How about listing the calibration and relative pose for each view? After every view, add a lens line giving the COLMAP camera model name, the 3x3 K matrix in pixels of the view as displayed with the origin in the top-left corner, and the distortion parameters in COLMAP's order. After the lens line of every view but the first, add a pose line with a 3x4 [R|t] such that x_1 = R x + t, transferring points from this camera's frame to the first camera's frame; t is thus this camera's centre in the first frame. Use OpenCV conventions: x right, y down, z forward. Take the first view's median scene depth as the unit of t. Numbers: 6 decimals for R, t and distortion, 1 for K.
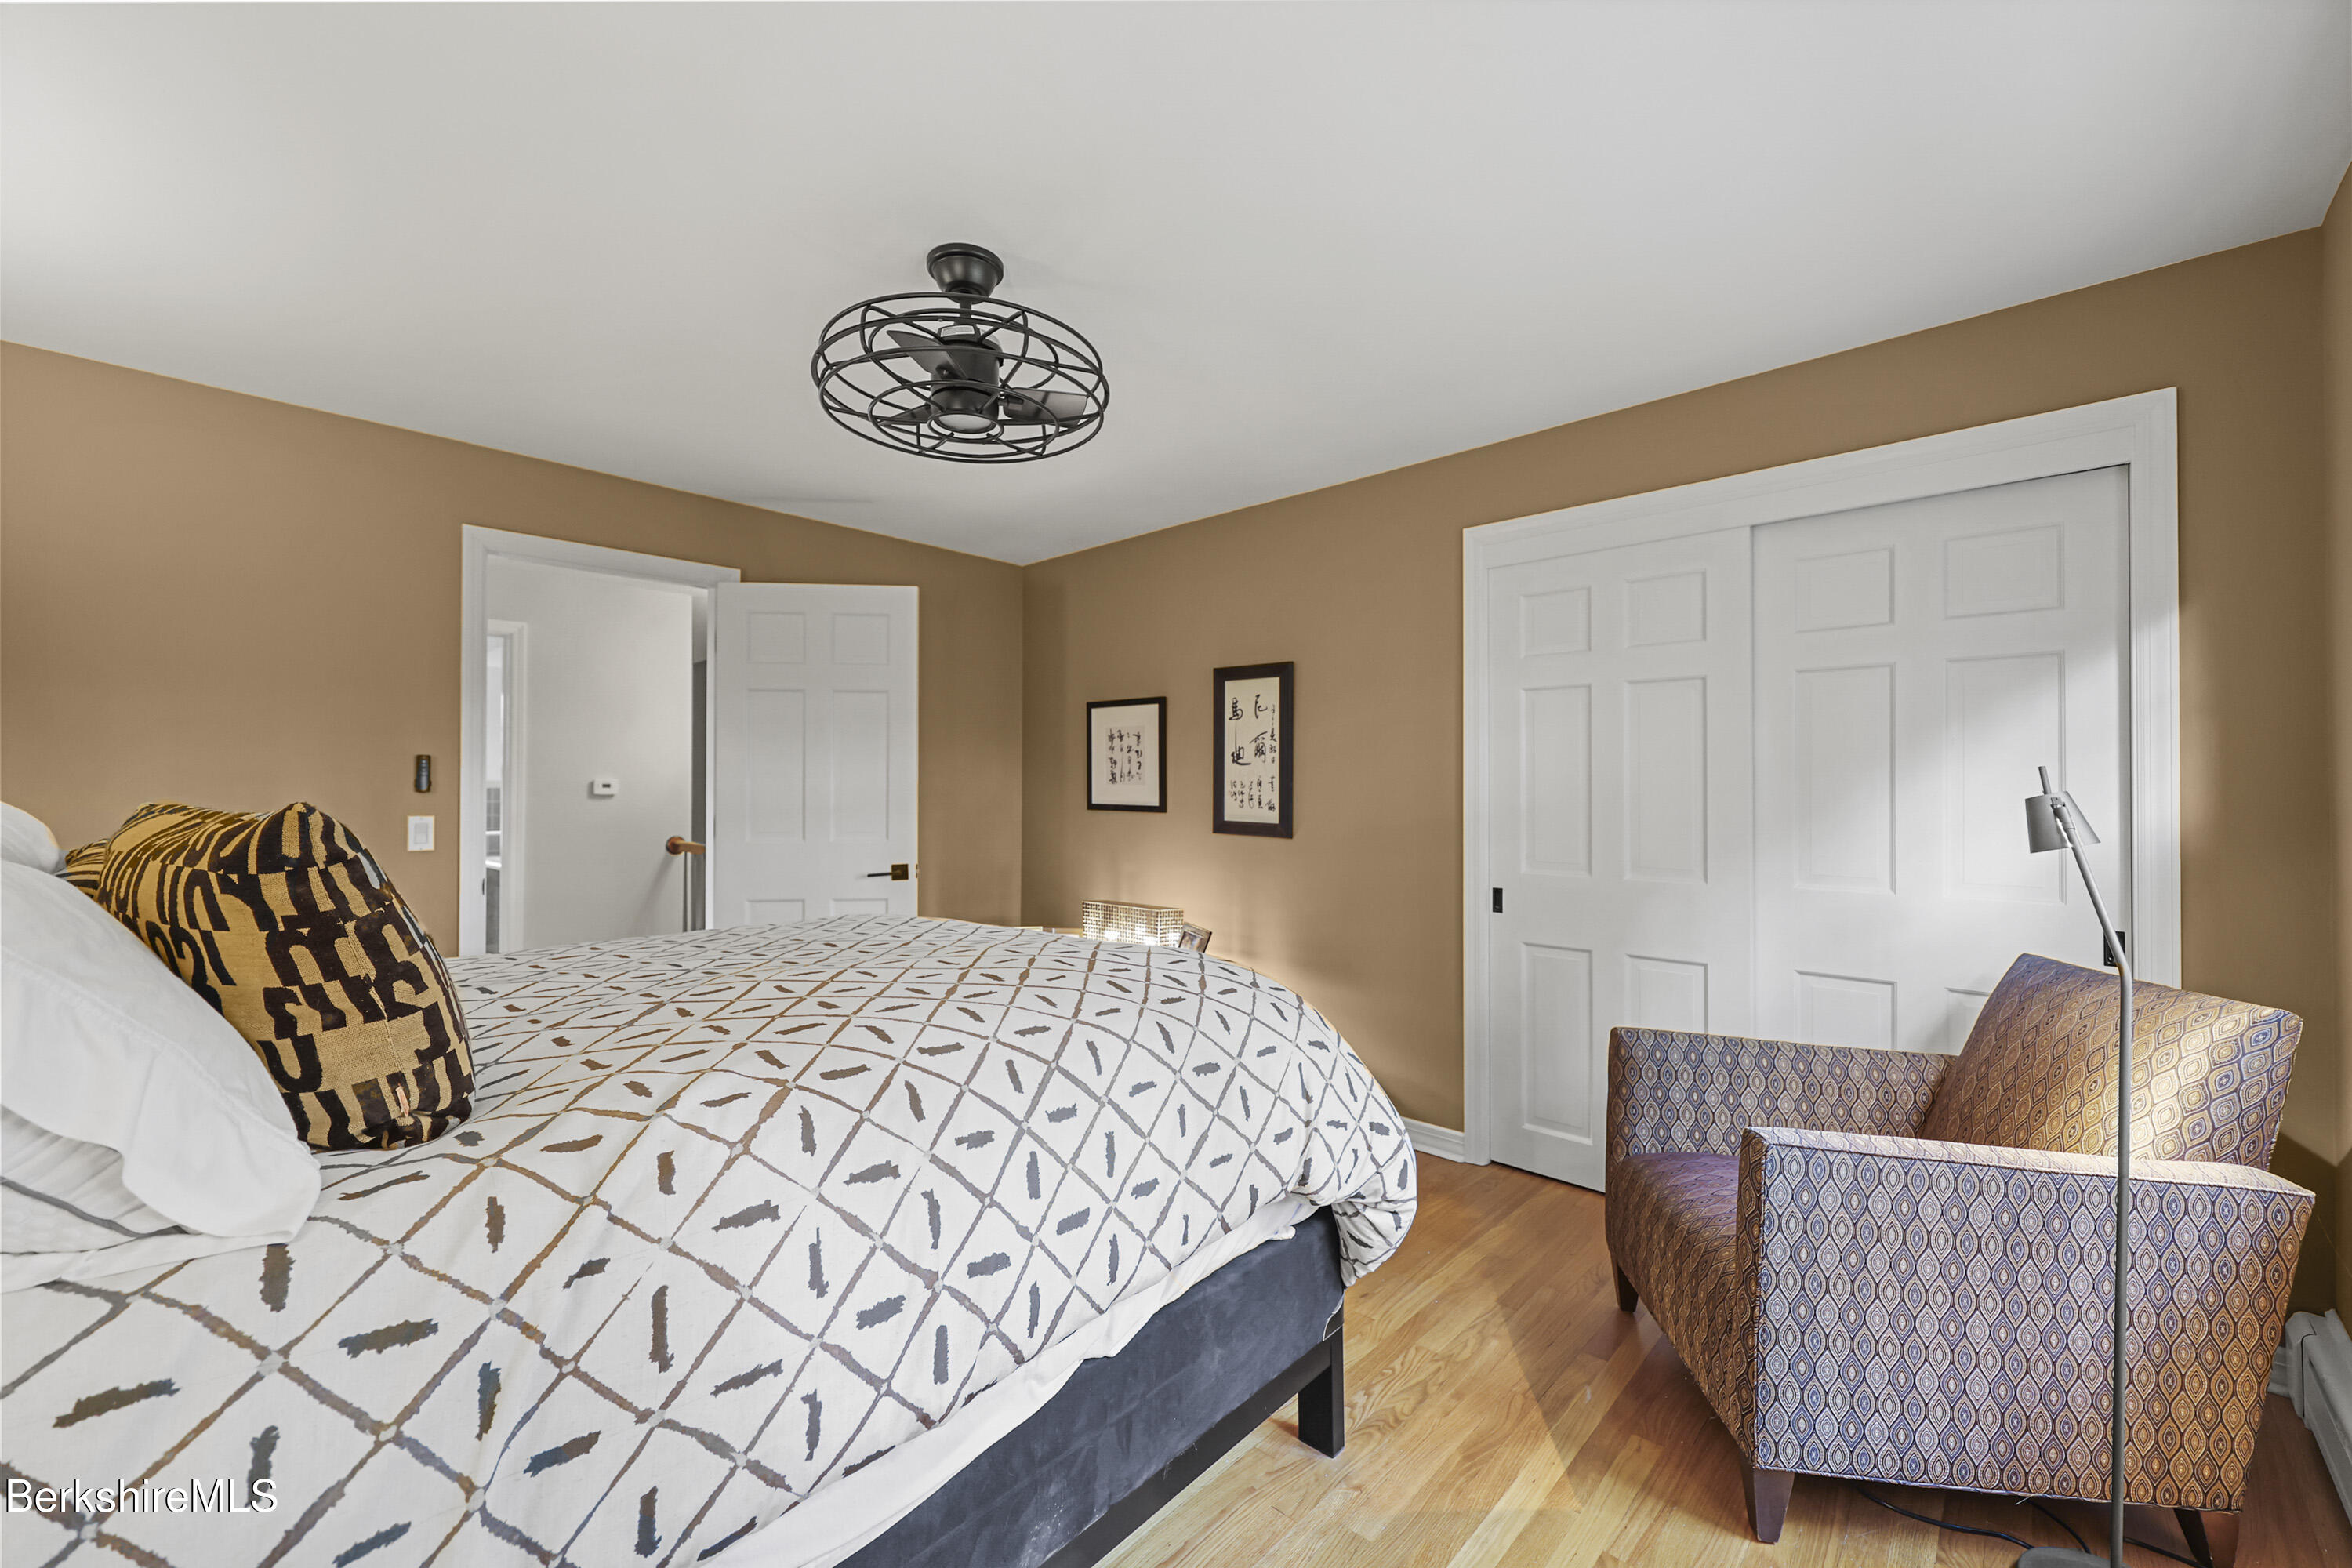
lens RADIAL K [[957.0, 0, 1179.6], [0, 957.0, 785.3], [0, 0, 1]] dist [-0.001830, 0.000589]
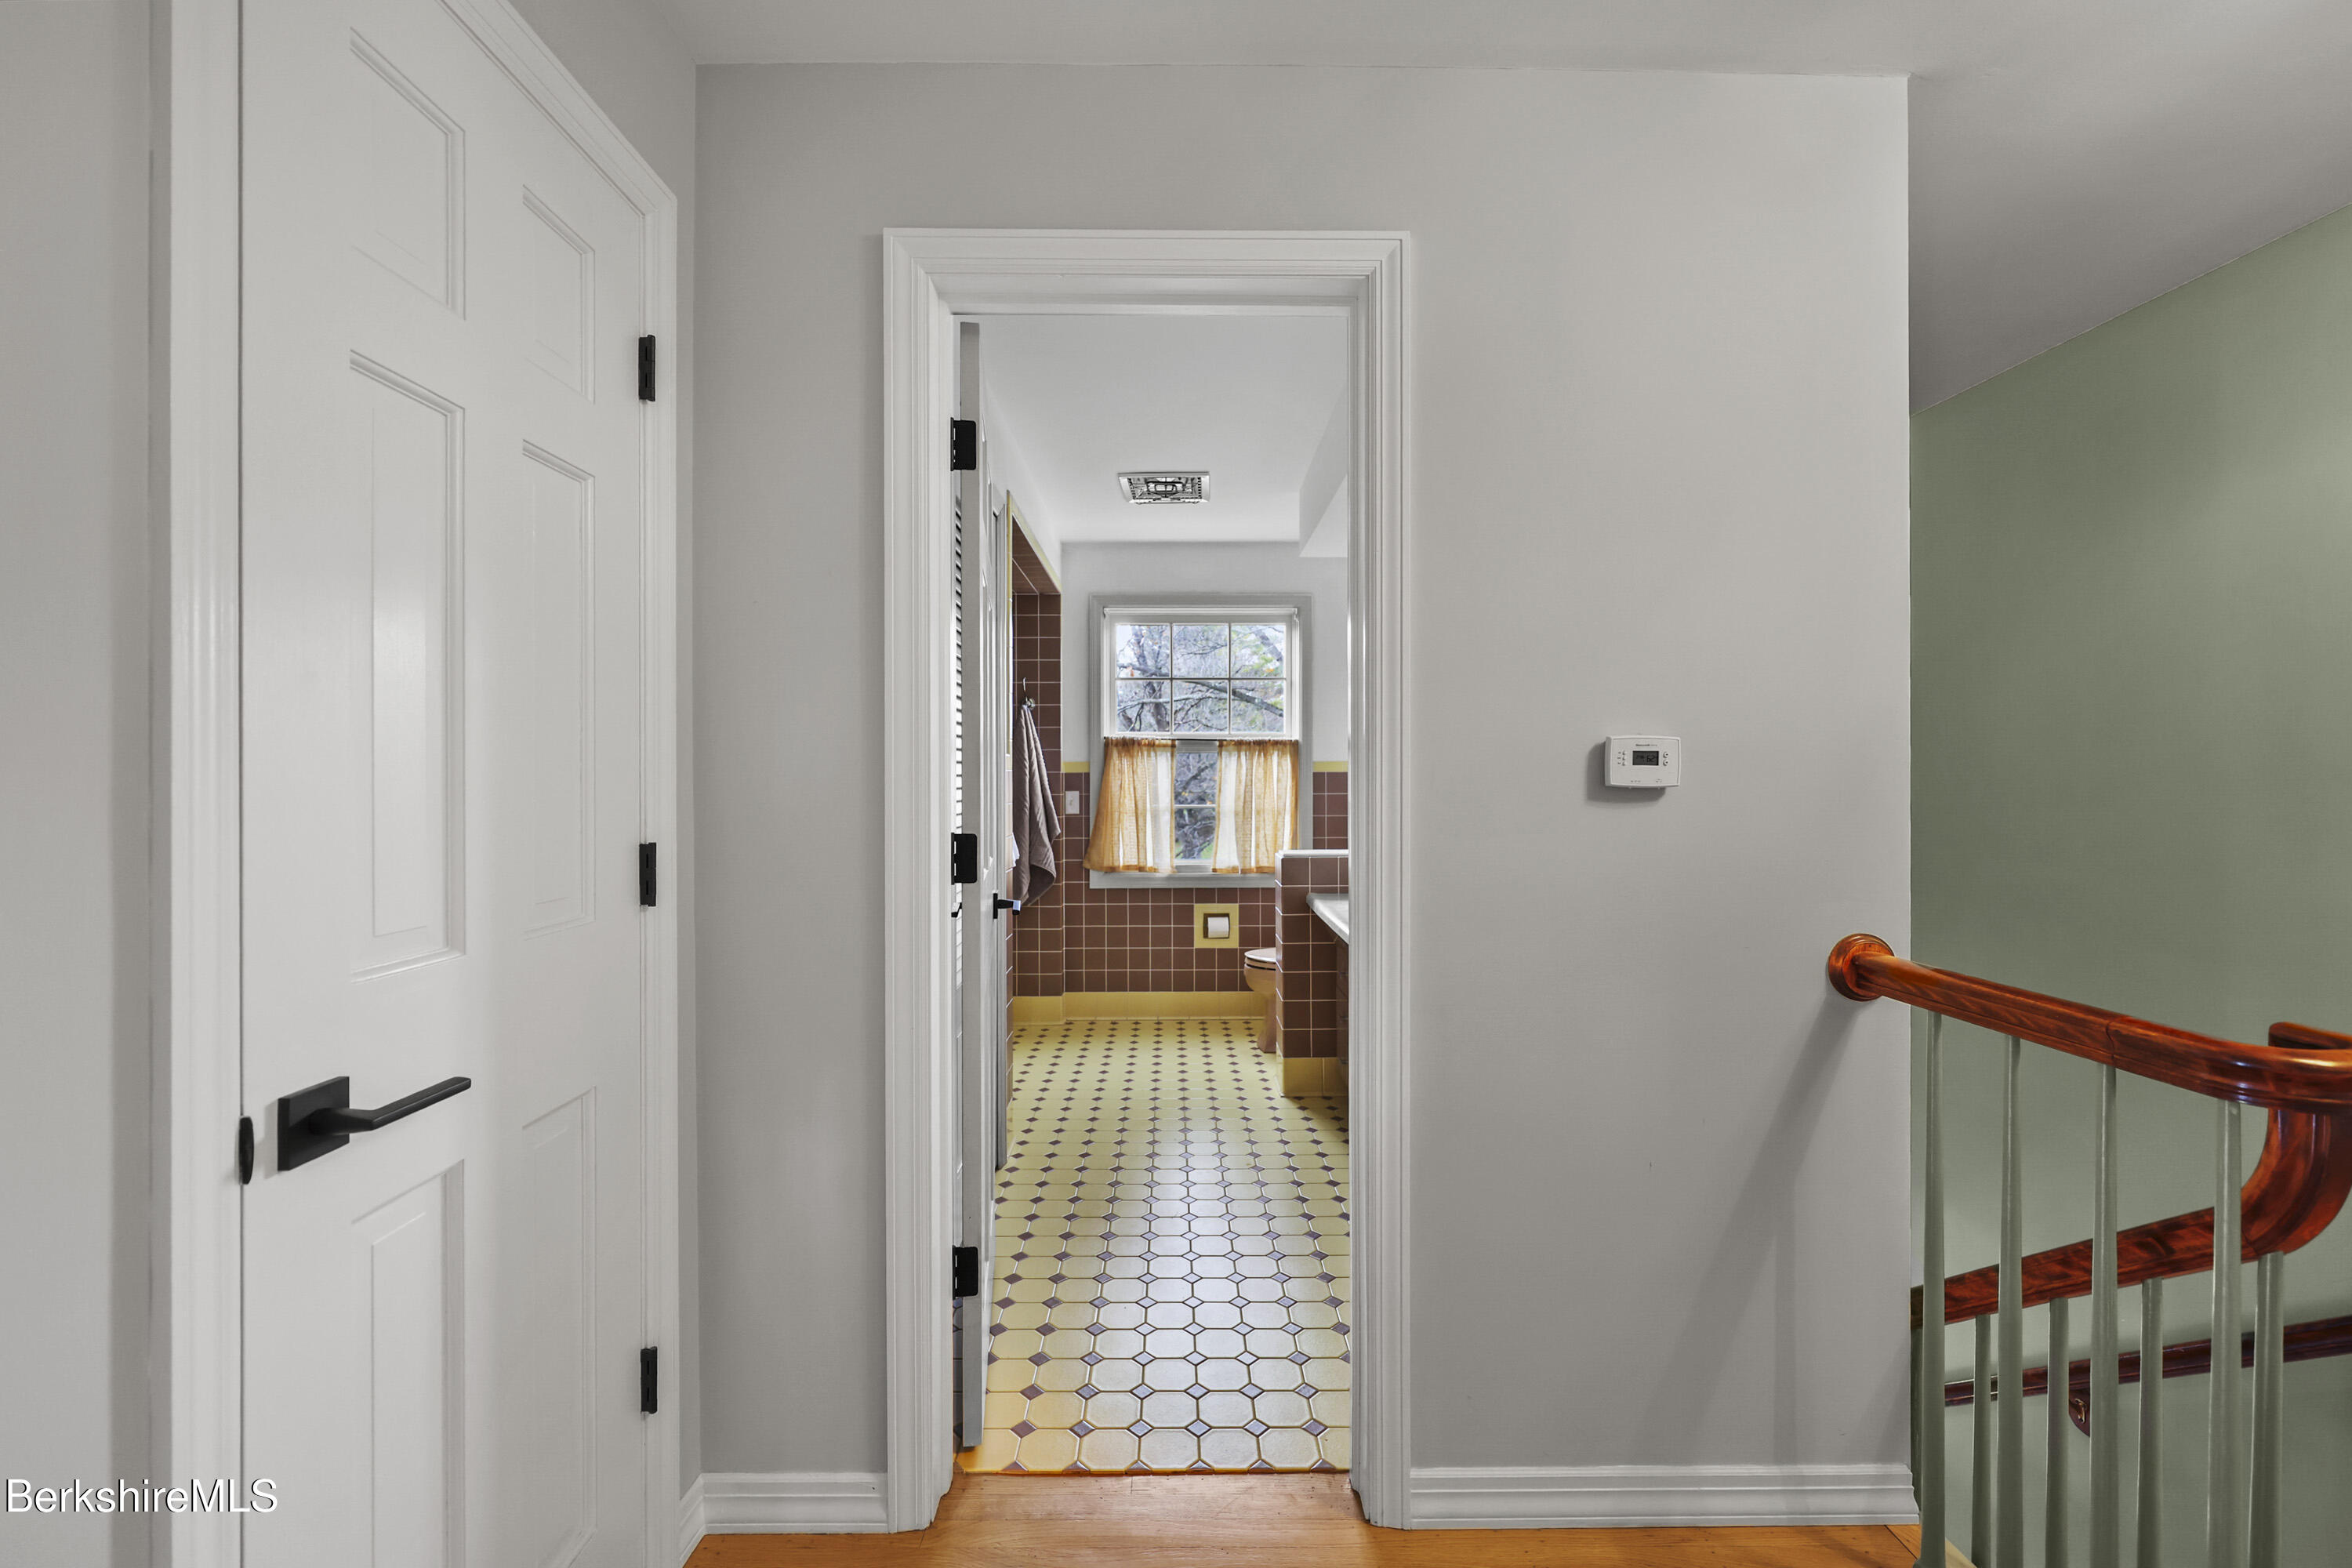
lens RADIAL K [[957.0, 0, 1176.8], [0, 957.0, 785.9], [0, 0, 1]] dist [-0.001830, 0.000589]
pose [[0.682310, -0.000582, -0.731063, -0.485575], [0.003323, 0.999992, 0.002306, 0.007921], [0.731056, -0.004002, 0.682306, 0.699246]]
